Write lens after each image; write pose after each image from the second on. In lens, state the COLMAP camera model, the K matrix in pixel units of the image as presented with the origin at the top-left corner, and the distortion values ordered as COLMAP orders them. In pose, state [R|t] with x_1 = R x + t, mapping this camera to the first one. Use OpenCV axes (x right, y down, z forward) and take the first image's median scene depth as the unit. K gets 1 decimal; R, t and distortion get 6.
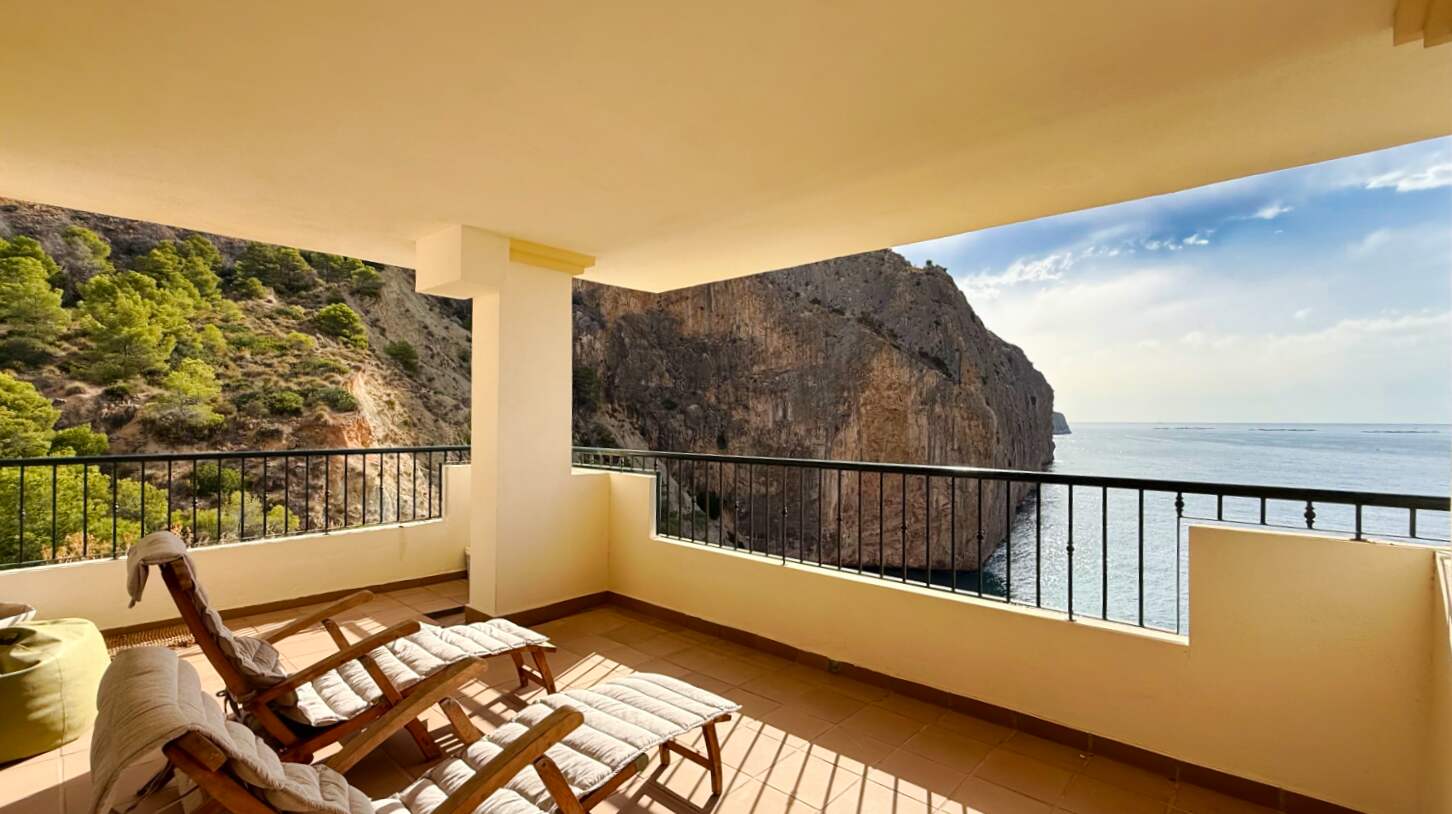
lens RADIAL K [[629.5, 0, 723.1], [0, 629.5, 420.3], [0, 0, 1]] dist [0.001148, -0.000462]
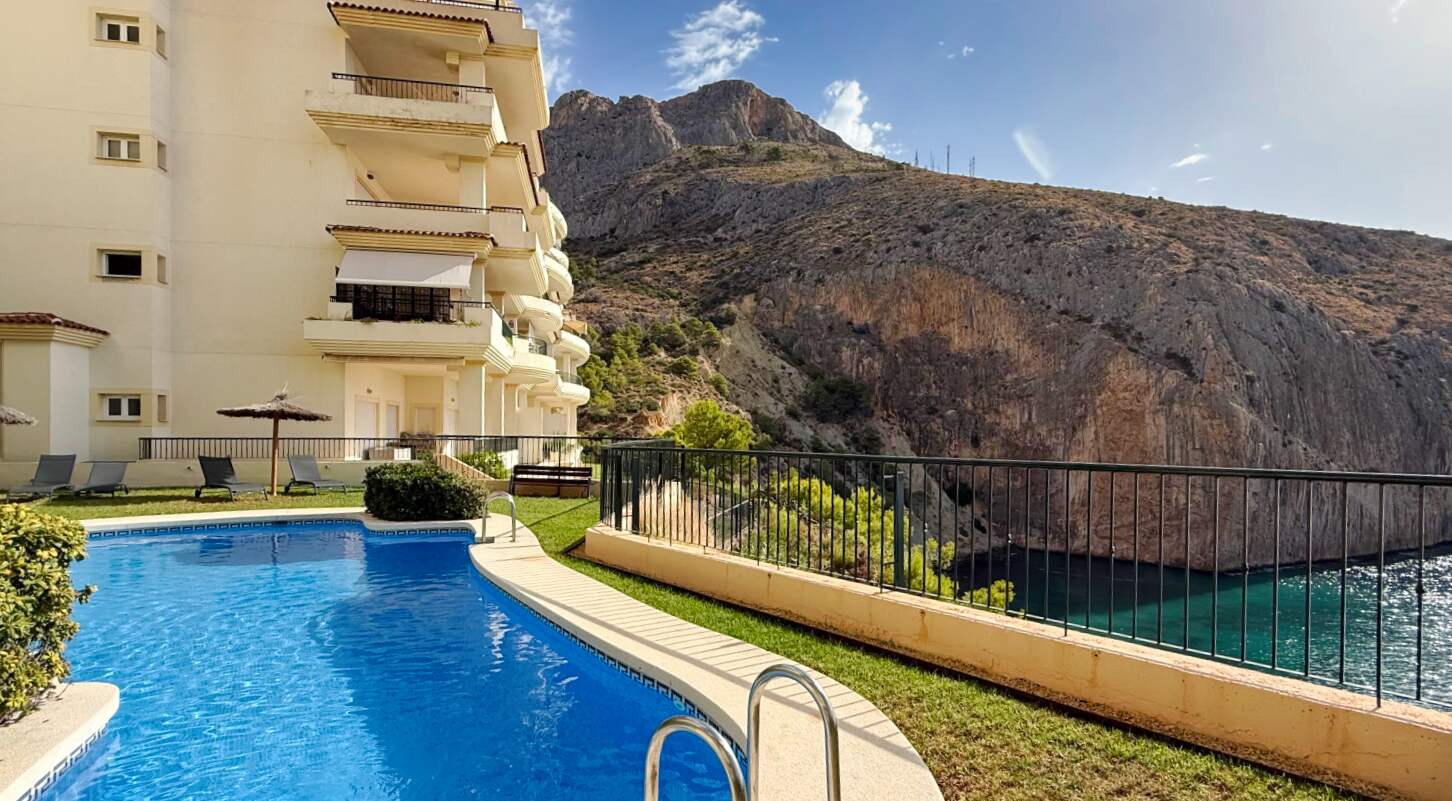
lens RADIAL K [[667.7, 0, 711.5], [0, 667.7, 441.9], [0, 0, 1]] dist [0.000891, 0.000036]
pose [[0.794727, 0.007899, -0.606915, 0.384300], [-0.004043, 0.999962, 0.007721, 0.029100], [0.606953, -0.003682, 0.794729, -0.296464]]
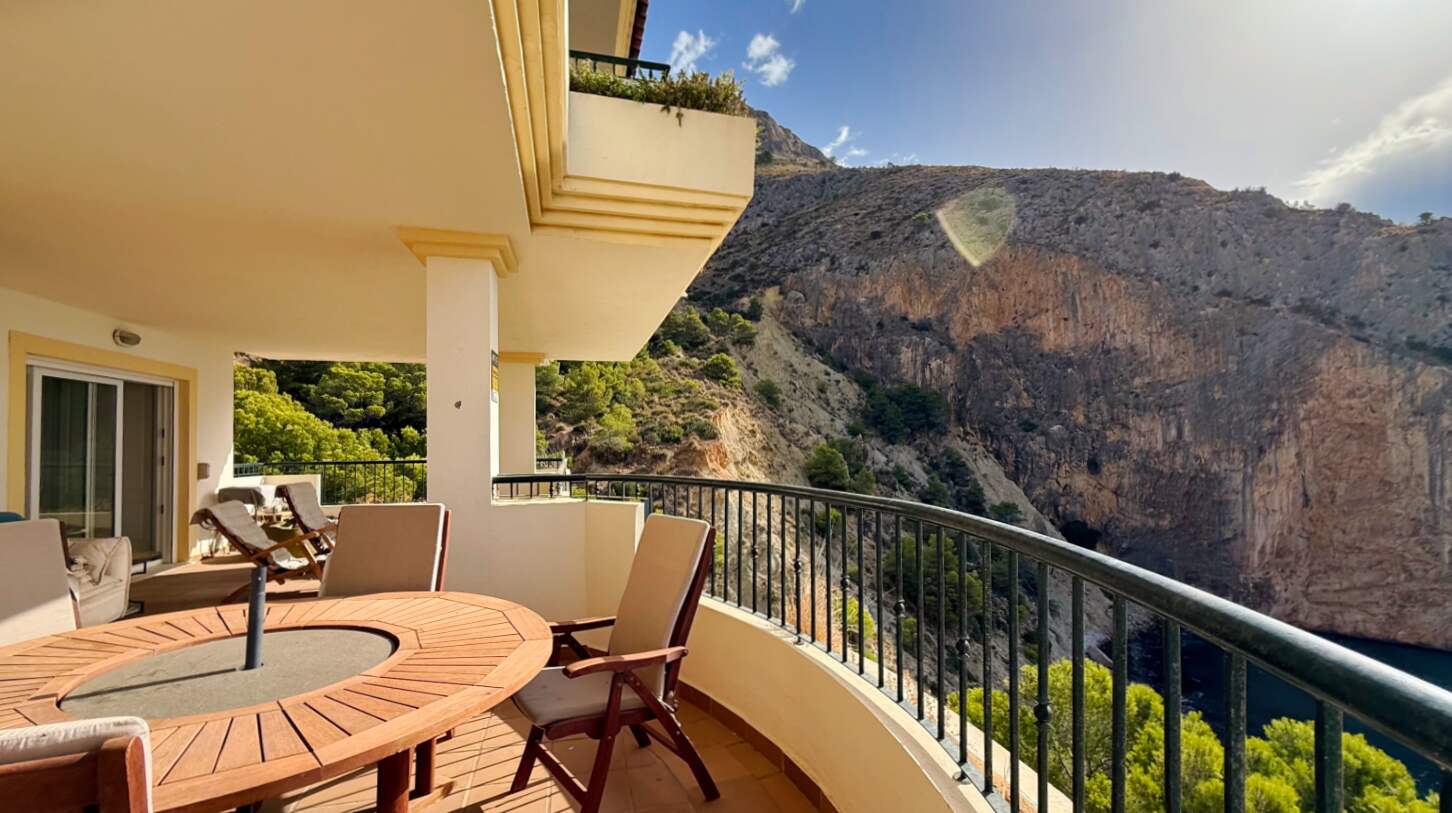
lens RADIAL K [[610.2, 0, 727.2], [0, 610.2, 432.3], [0, 0, 1]] dist [0.000002, -0.000678]
pose [[0.837639, -0.023479, -0.545719, 0.038233], [0.012440, 0.999637, -0.023913, 0.000593], [0.546082, 0.013241, 0.837627, -0.005699]]
